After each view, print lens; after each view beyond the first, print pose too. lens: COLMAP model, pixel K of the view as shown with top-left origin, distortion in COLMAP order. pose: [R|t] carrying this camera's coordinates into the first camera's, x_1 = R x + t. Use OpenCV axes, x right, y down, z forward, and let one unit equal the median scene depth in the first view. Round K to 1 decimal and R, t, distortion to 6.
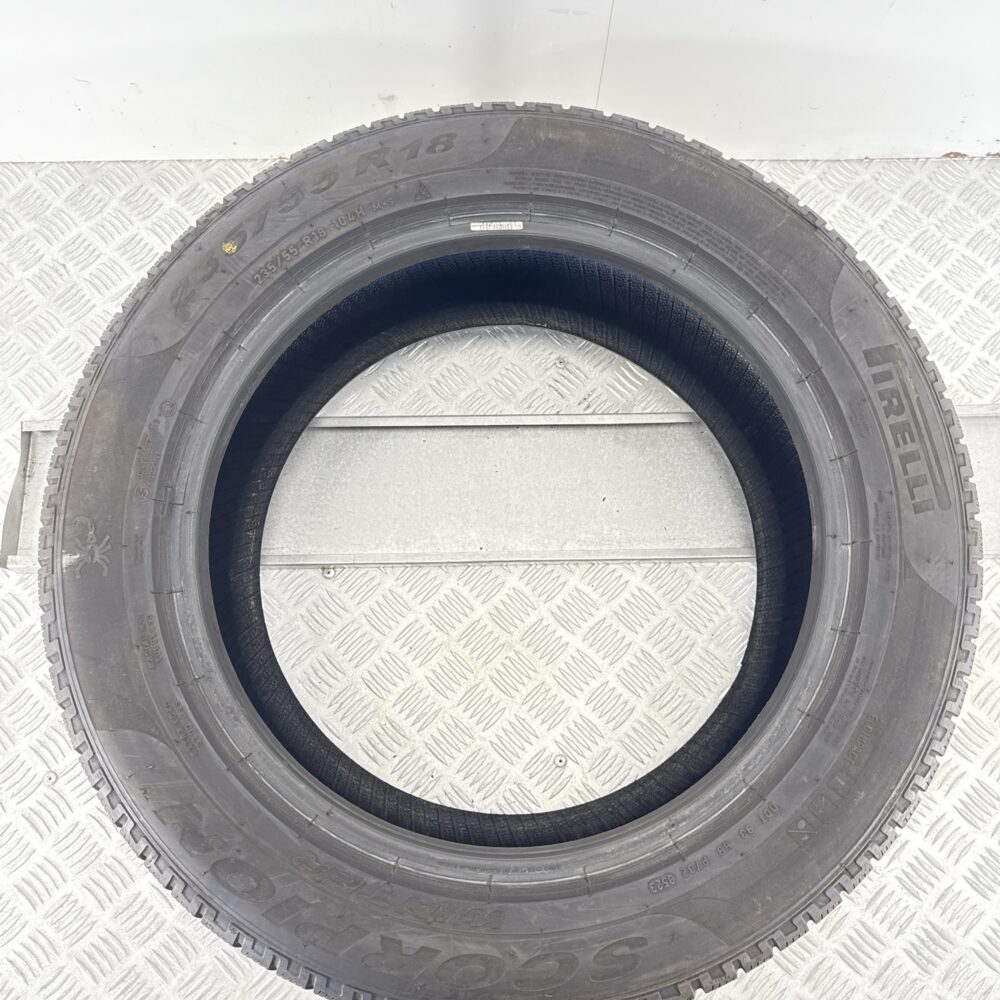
lens RADIAL K [[918.7, 0, 508.0], [0, 918.7, 499.8], [0, 0, 1]] dist [0.152440, -0.371645]
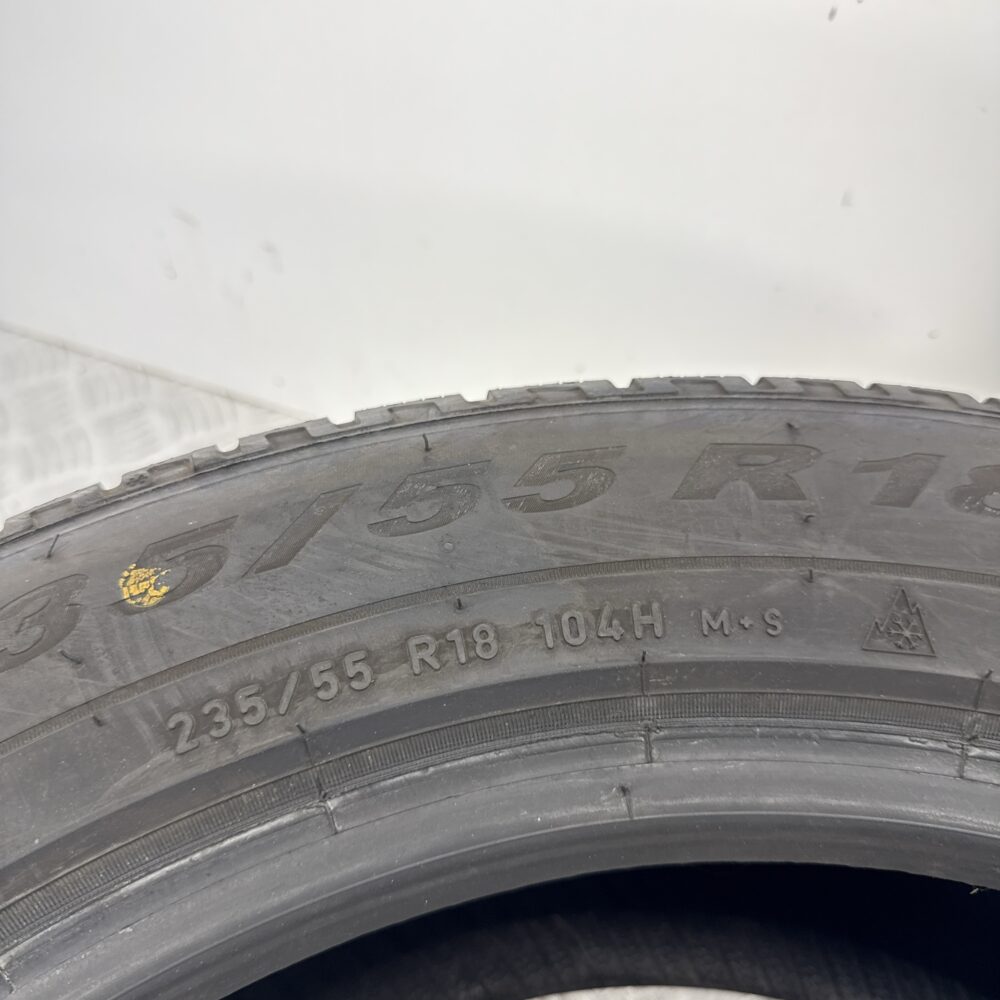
lens RADIAL K [[918.7, 0, 508.0], [0, 918.7, 499.8], [0, 0, 1]] dist [0.152440, -0.371645]
pose [[0.925612, 0.294285, -0.237991, -0.145073], [-0.365479, 0.858366, -0.360045, -0.231981], [0.098328, 0.420242, 0.902069, 0.754322]]
